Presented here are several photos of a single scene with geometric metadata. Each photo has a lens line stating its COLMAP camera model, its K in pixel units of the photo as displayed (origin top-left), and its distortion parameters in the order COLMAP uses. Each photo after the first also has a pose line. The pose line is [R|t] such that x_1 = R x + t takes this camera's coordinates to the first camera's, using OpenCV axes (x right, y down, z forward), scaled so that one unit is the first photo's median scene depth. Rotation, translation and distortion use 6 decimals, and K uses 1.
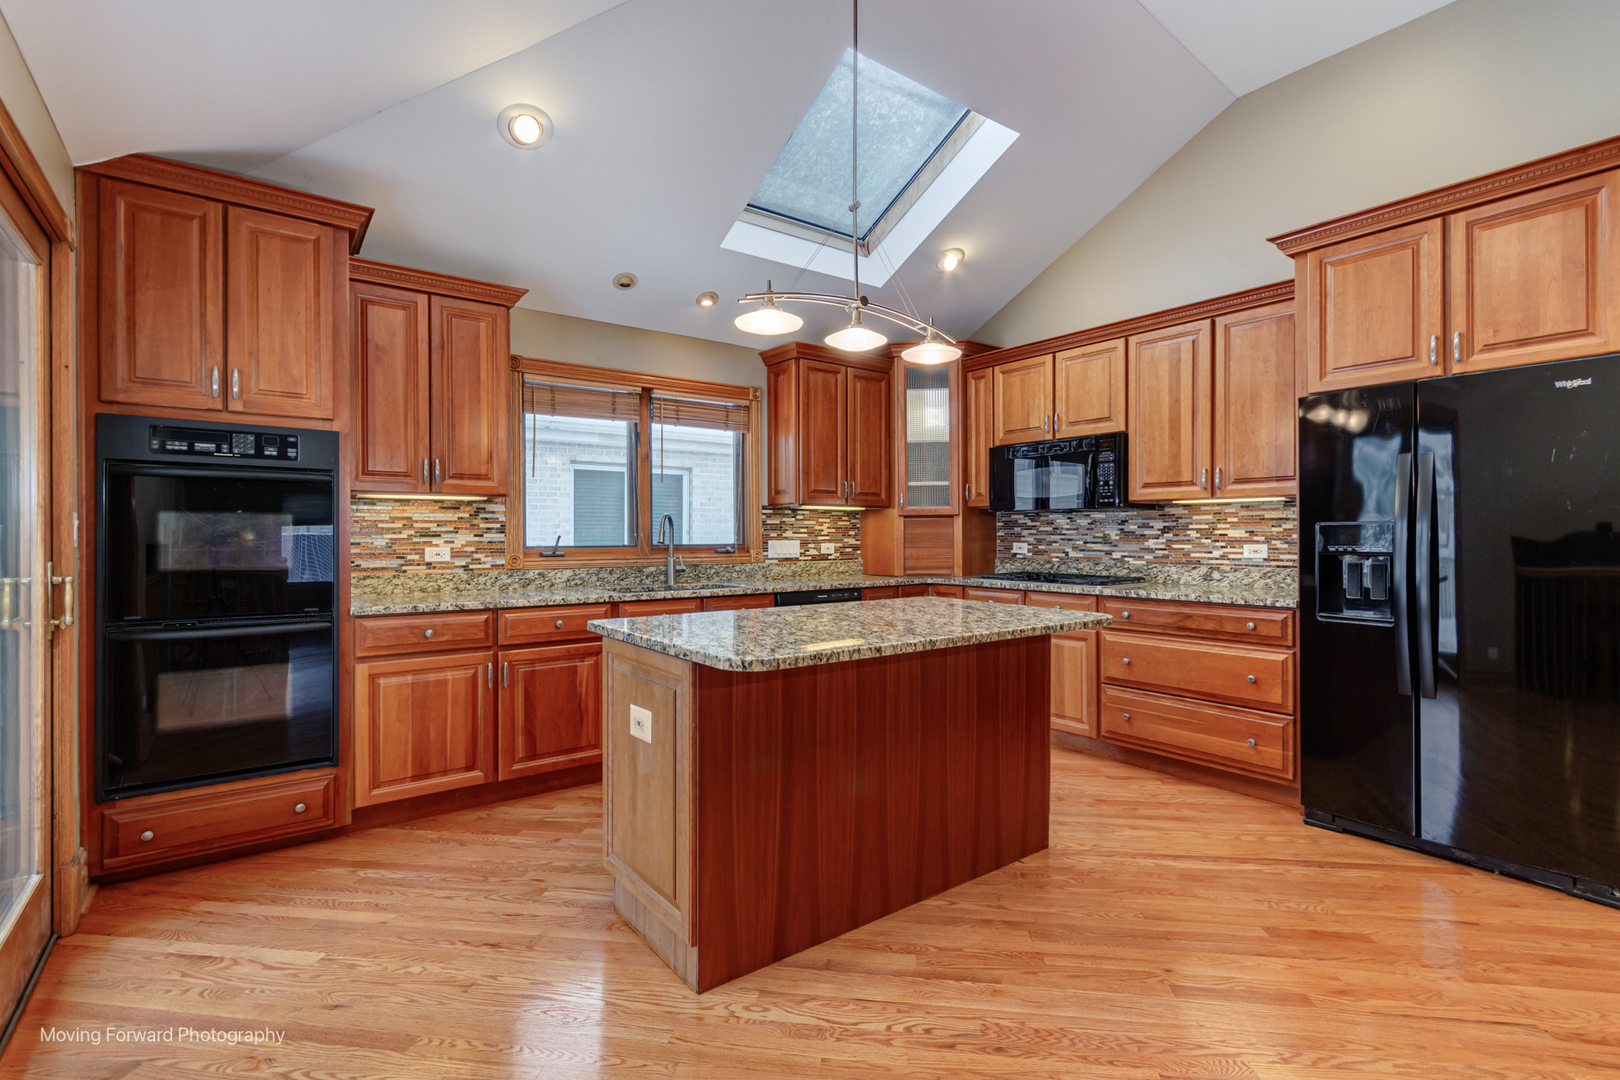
lens RADIAL K [[742.8, 0, 809.8], [0, 742.8, 535.0], [0, 0, 1]] dist [0.002325, -0.000079]
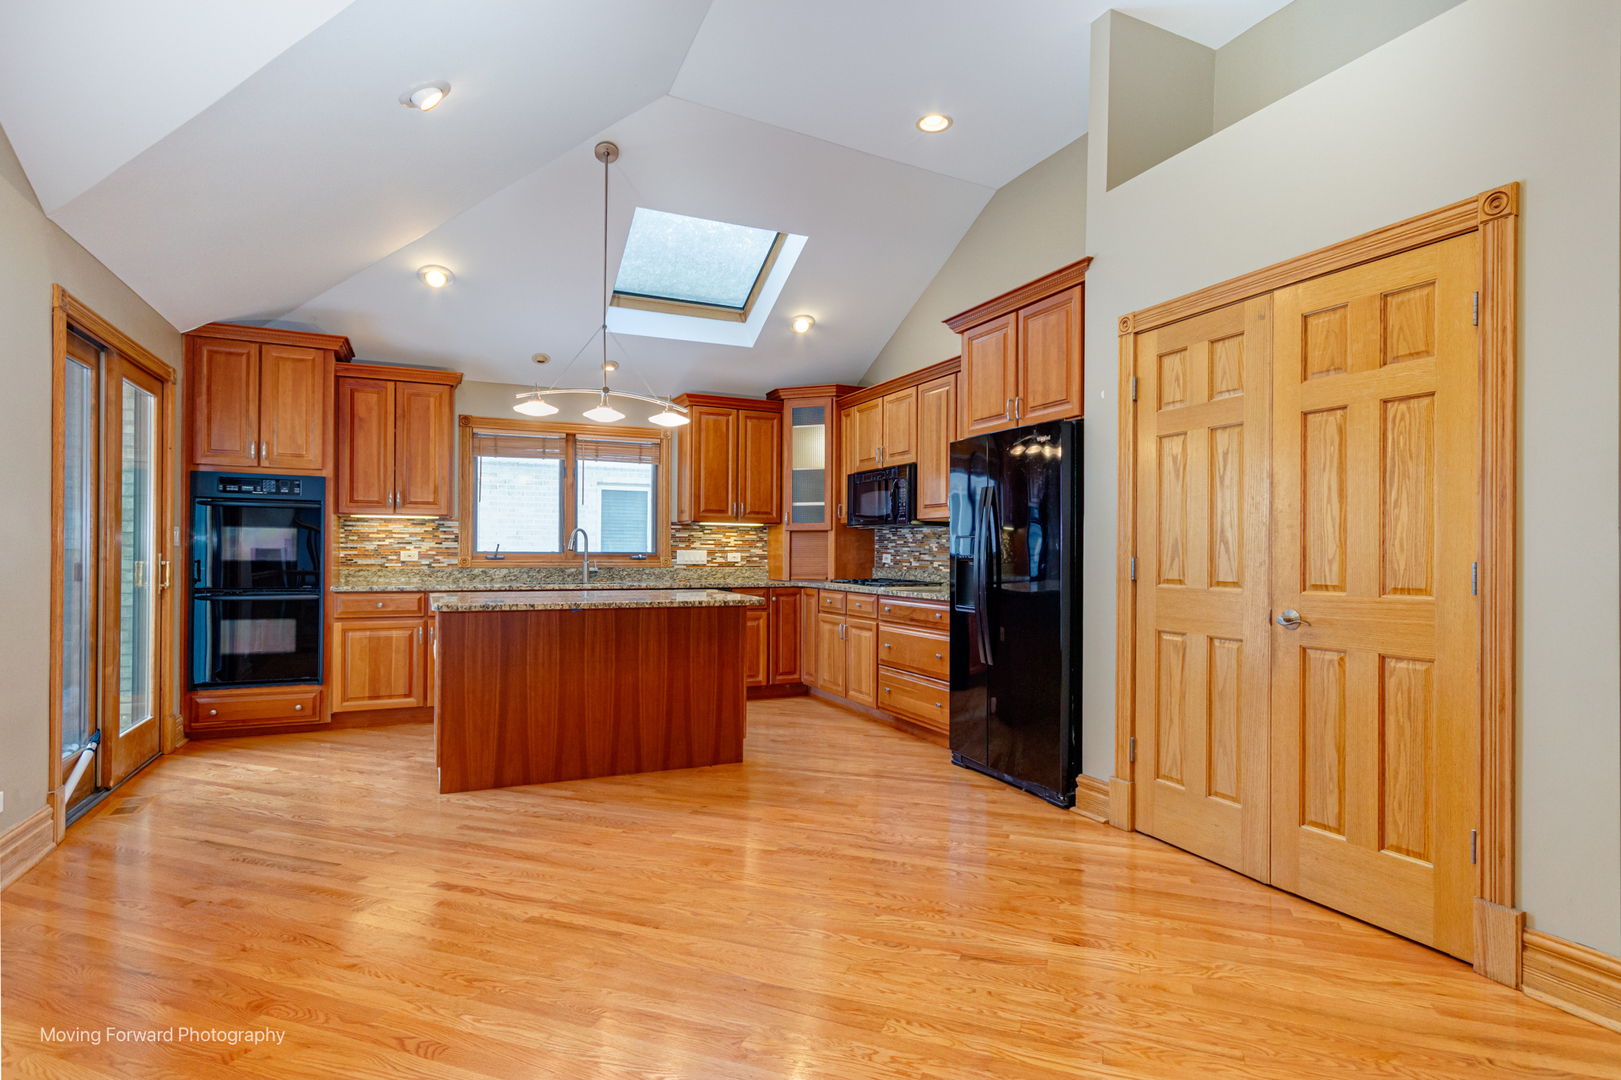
lens RADIAL K [[828.0, 0, 818.2], [0, 828.0, 547.7], [0, 0, 1]] dist [0.002137, -0.000130]
pose [[0.977771, 0.007631, -0.209536, 0.664490], [-0.008857, 0.999949, -0.004909, 0.011548], [0.209488, 0.006656, 0.977789, -0.445973]]
